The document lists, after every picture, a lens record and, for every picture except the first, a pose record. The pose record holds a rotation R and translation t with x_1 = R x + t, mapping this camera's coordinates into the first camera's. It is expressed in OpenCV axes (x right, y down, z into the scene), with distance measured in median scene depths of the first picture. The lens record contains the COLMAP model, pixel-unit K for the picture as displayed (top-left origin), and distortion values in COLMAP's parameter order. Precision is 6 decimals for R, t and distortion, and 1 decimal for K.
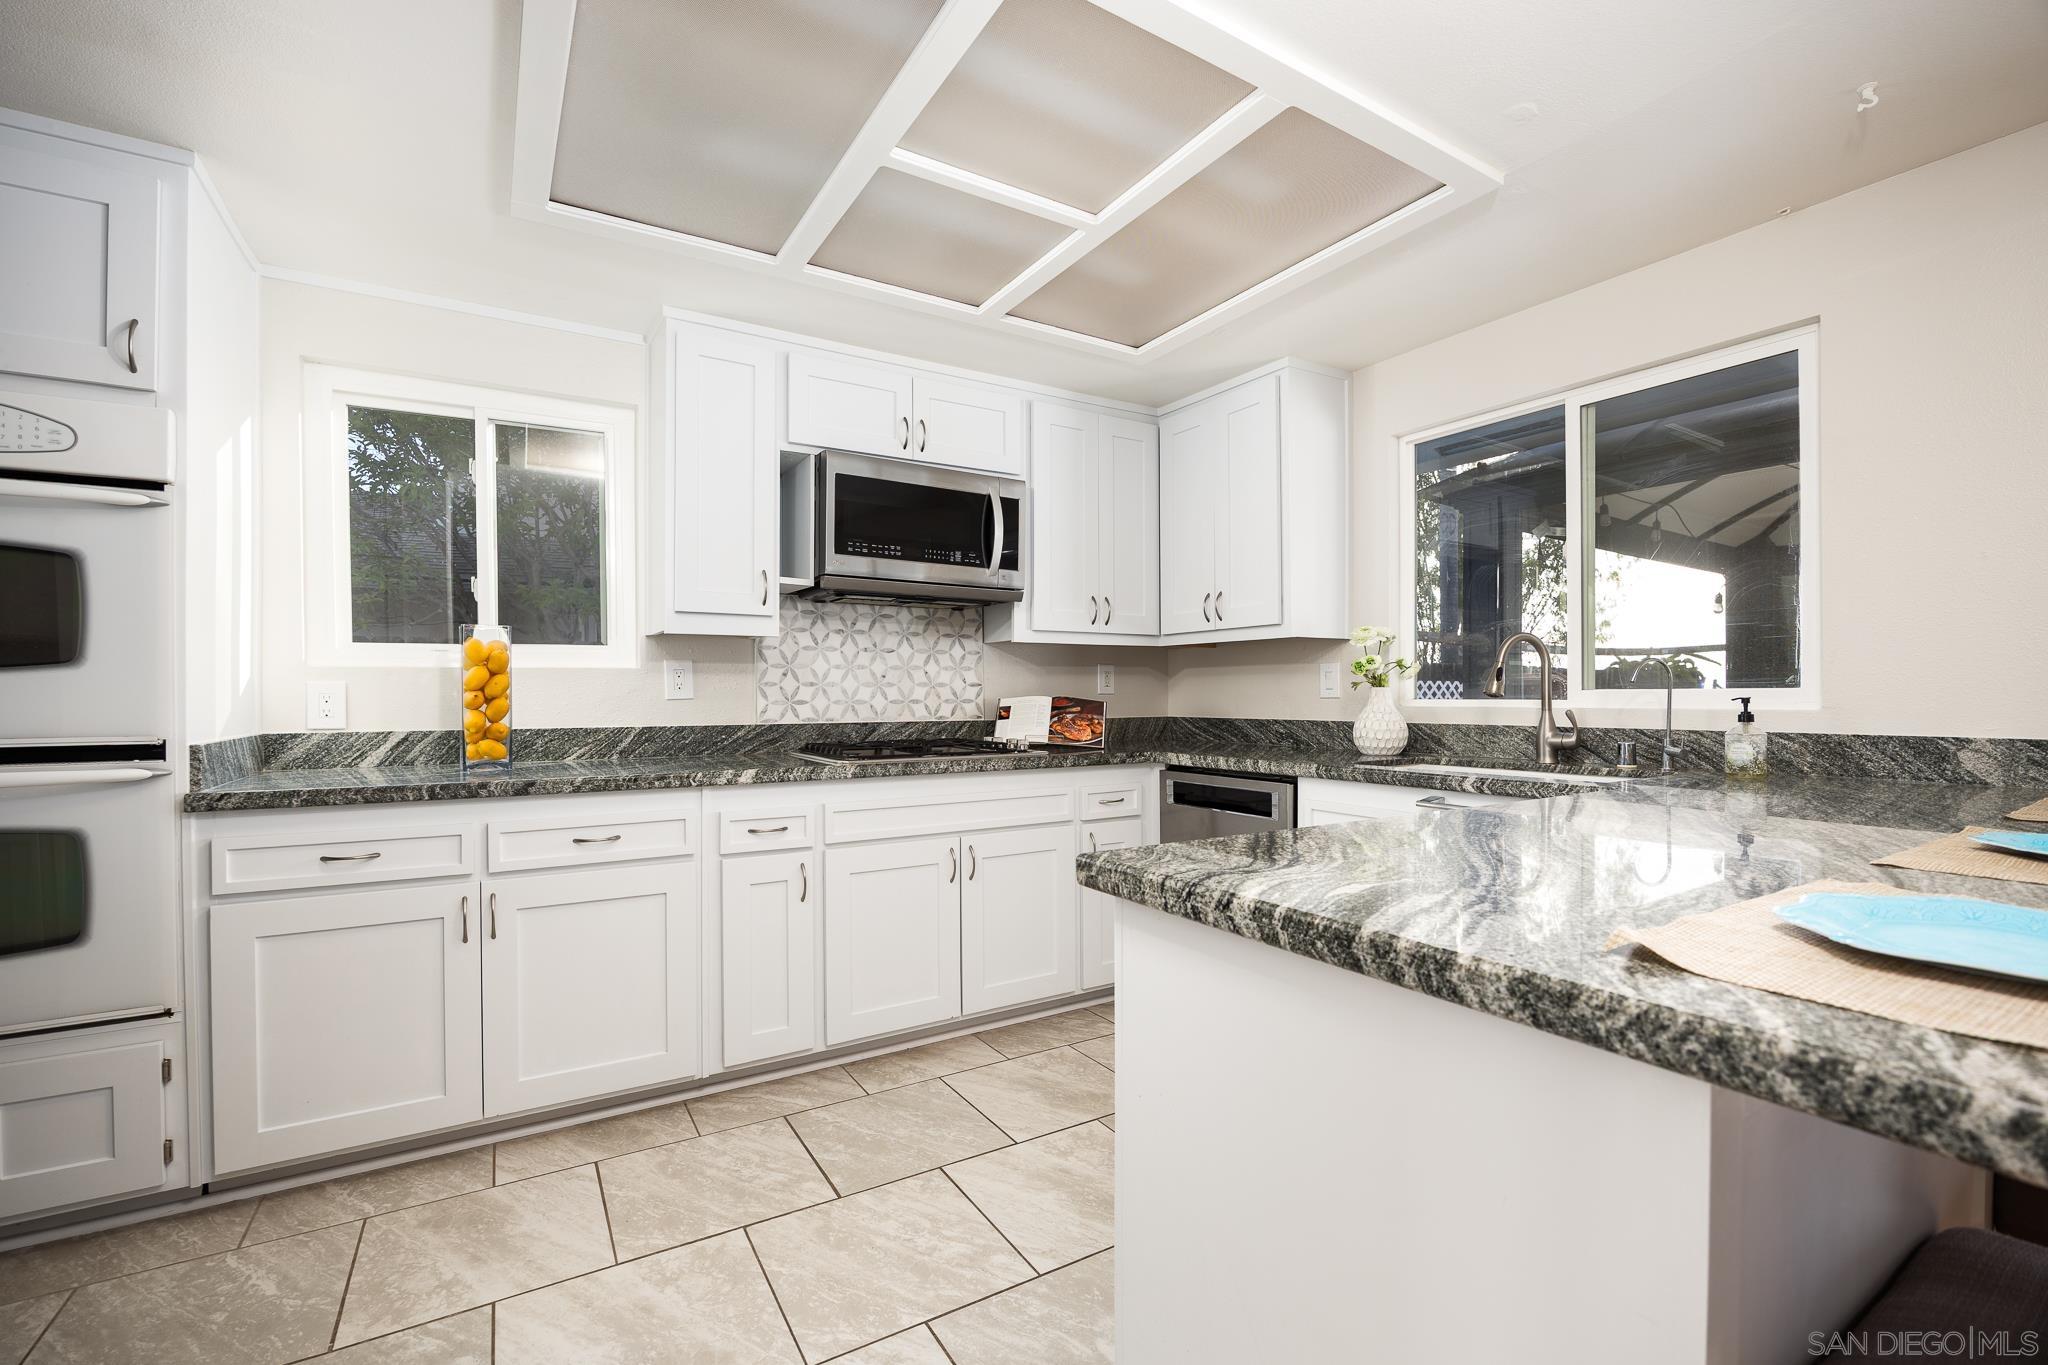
lens RADIAL K [[886.5, 0, 1028.4], [0, 886.5, 690.8], [0, 0, 1]] dist [-0.012253, -0.000105]
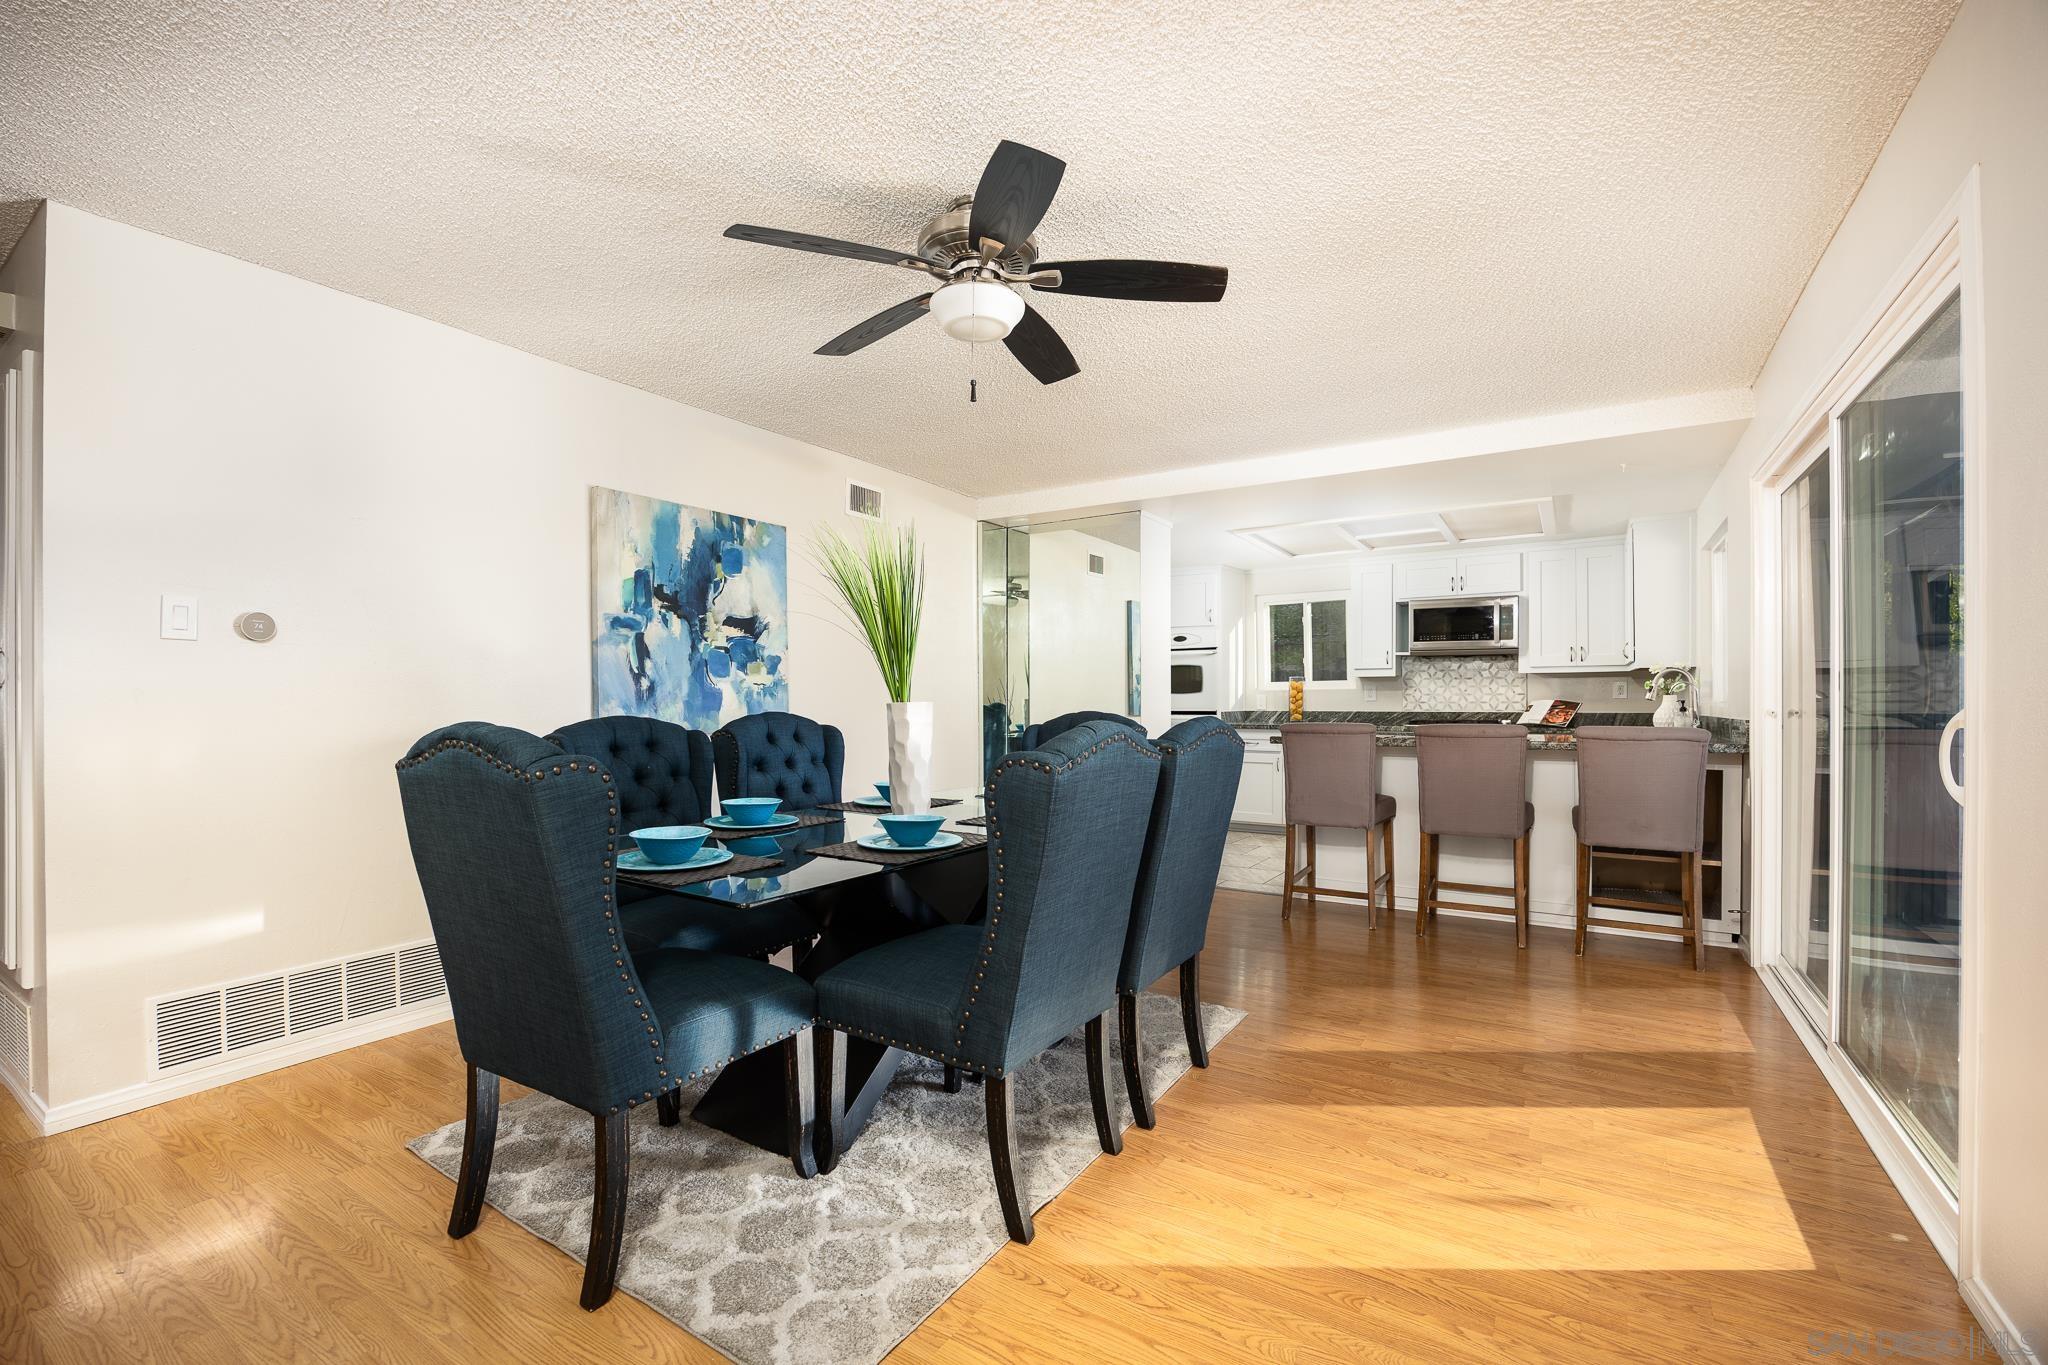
lens RADIAL K [[886.5, 0, 1016.8], [0, 886.5, 682.9], [0, 0, 1]] dist [-0.012253, -0.000105]
pose [[0.428307, -0.017042, -0.903472, 1.495399], [0.002370, 0.999840, -0.017736, 0.000267], [0.903630, 0.005455, 0.428279, -1.027995]]
